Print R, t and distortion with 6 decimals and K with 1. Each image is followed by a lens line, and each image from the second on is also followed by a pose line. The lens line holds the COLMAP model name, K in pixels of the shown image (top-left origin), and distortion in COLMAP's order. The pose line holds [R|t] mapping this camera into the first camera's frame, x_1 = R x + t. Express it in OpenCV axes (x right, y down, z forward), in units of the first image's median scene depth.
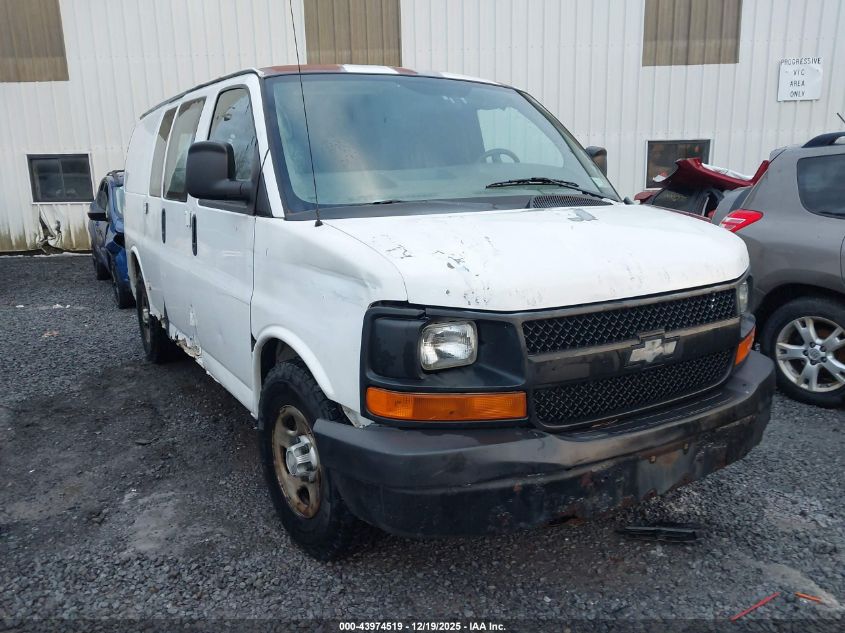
lens RADIAL K [[681.3, 0, 422.5], [0, 681.3, 316.5], [0, 0, 1]] dist [0.010248, -0.006366]
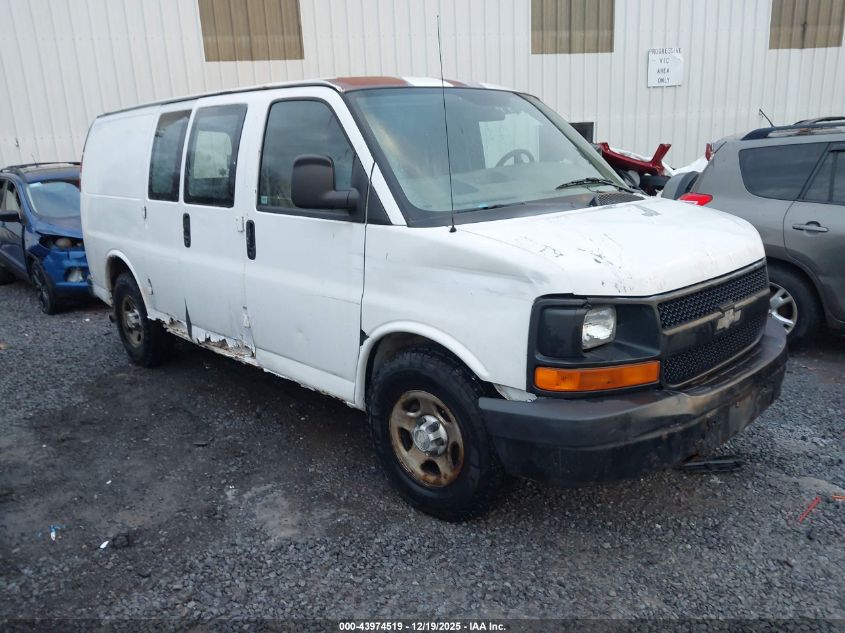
lens RADIAL K [[674.6, 0, 422.5], [0, 674.6, 316.5], [0, 0, 1]] dist [0.051663, -0.082261]
pose [[0.976898, -0.072145, 0.201158, -0.404321], [0.065815, 0.997108, 0.037988, -0.034088], [-0.203317, -0.023871, 0.978822, -0.094170]]
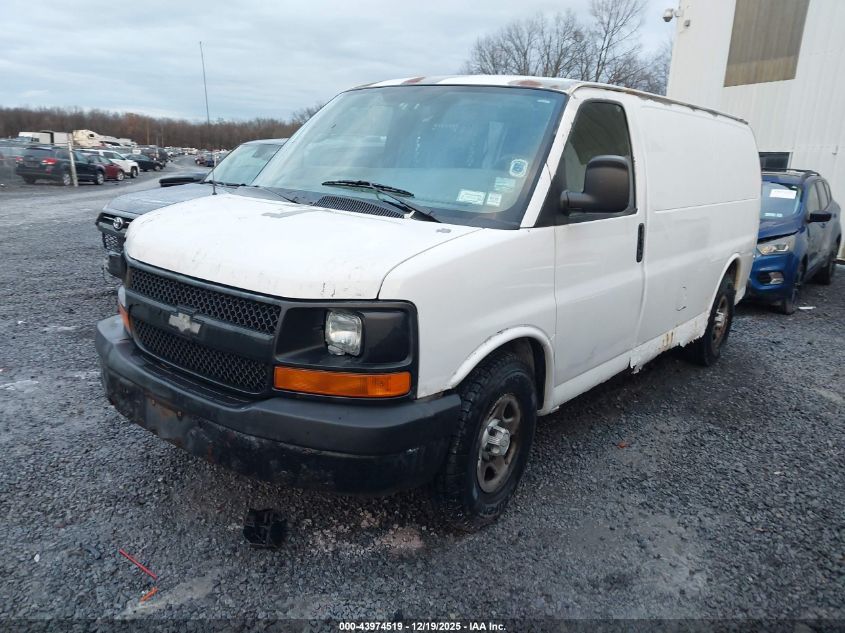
lens RADIAL K [[681.3, 0, 422.5], [0, 681.3, 316.5], [0, 0, 1]] dist [0.010248, -0.006366]
pose [[0.326913, 0.248484, -0.911802, 1.353668], [-0.243323, 0.954418, 0.172858, -0.232765], [0.913193, 0.165353, 0.372474, 0.815426]]
